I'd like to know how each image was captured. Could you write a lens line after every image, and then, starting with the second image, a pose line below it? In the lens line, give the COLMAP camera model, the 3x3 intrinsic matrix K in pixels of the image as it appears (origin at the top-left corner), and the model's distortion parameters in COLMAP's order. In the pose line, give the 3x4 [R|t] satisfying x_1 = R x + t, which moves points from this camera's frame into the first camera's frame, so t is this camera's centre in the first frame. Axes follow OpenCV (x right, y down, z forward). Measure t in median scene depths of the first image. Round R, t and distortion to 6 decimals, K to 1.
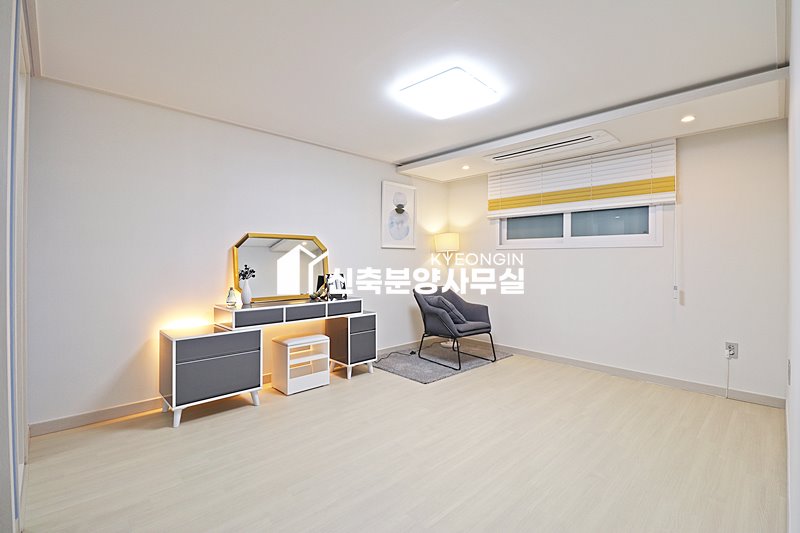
lens RADIAL K [[372.7, 0, 402.0], [0, 372.7, 260.4], [0, 0, 1]] dist [-0.011133, -0.005310]
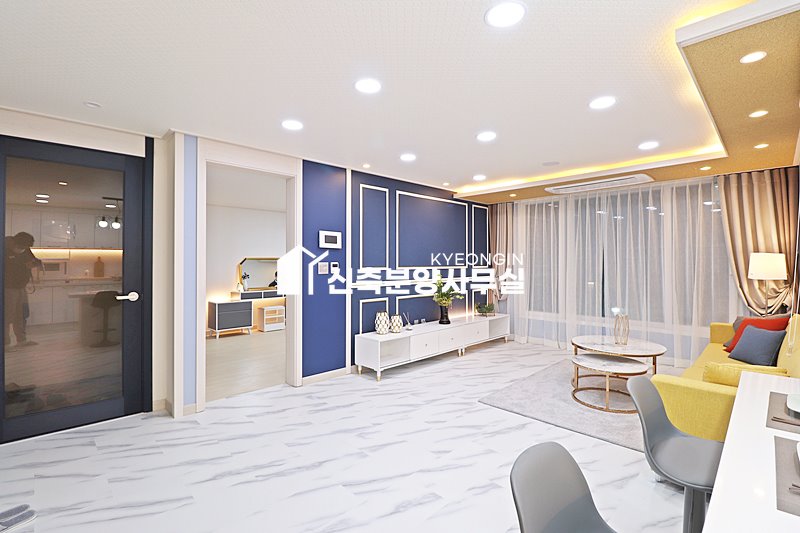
lens RADIAL K [[372.7, 0, 397.9], [0, 372.7, 261.9], [0, 0, 1]] dist [-0.011133, -0.005310]
pose [[0.999839, -0.005608, 0.017039, 0.464570], [0.005810, 0.999913, -0.011813, -0.020670], [-0.016971, 0.011910, 0.999785, -1.264777]]
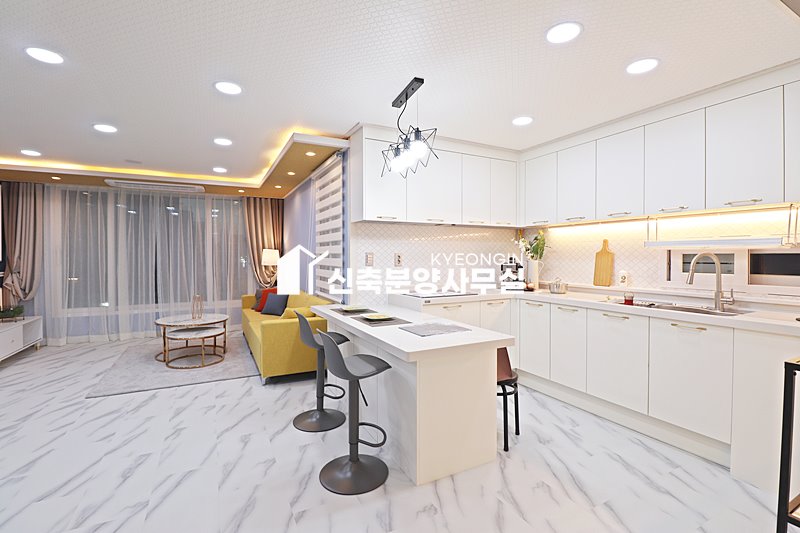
lens RADIAL K [[372.7, 0, 401.2], [0, 372.7, 258.8], [0, 0, 1]] dist [-0.011133, -0.005310]
pose [[0.278461, -0.012071, 0.960372, -0.019152], [0.013246, 0.999874, 0.008727, -0.013051], [-0.960356, 0.010291, 0.278585, -1.317593]]
